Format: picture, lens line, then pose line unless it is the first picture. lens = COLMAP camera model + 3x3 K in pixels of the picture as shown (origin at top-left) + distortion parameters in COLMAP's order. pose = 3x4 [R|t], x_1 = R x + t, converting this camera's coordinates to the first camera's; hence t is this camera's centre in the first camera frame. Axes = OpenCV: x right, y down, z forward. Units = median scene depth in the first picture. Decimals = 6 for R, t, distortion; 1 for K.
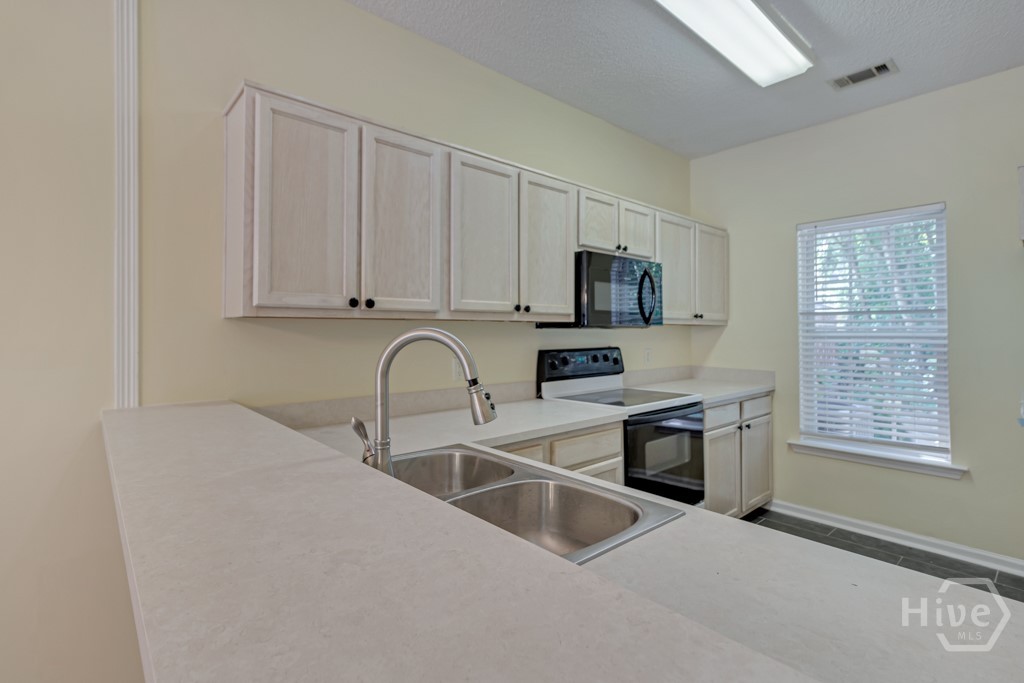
lens RADIAL K [[475.0, 0, 508.9], [0, 475.0, 331.4], [0, 0, 1]] dist [0.001425, 0.000379]
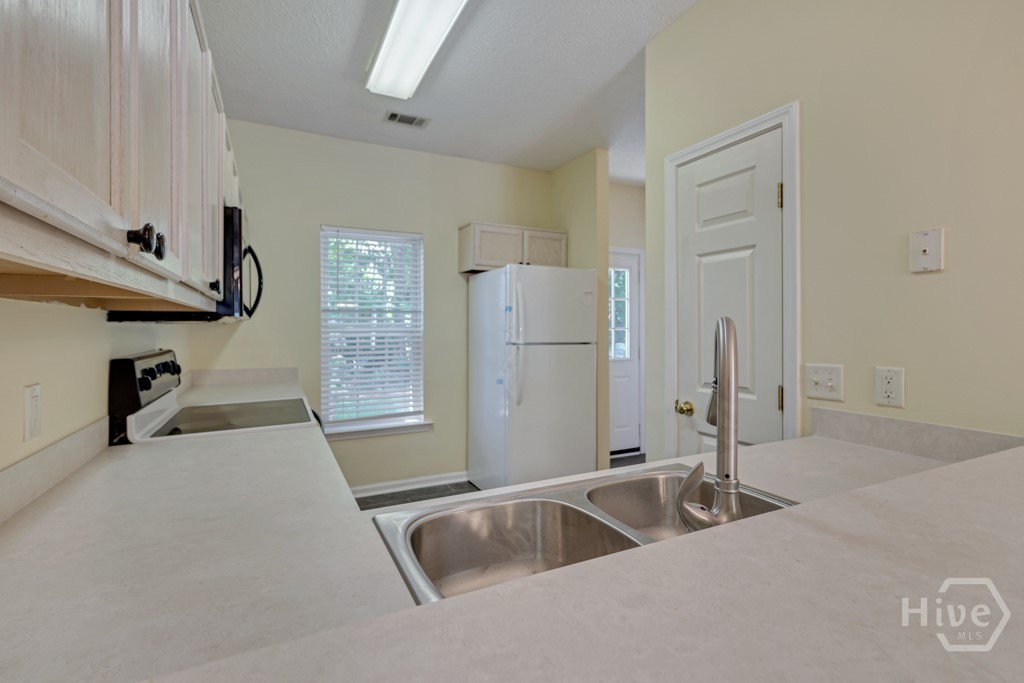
lens RADIAL K [[475.0, 0, 511.7], [0, 475.0, 333.8], [0, 0, 1]] dist [0.001425, 0.000379]
pose [[0.247305, -0.012787, 0.968853, -0.363086], [0.002651, 0.999918, 0.012520, 0.002932], [-0.968934, -0.000527, 0.247319, 0.398259]]
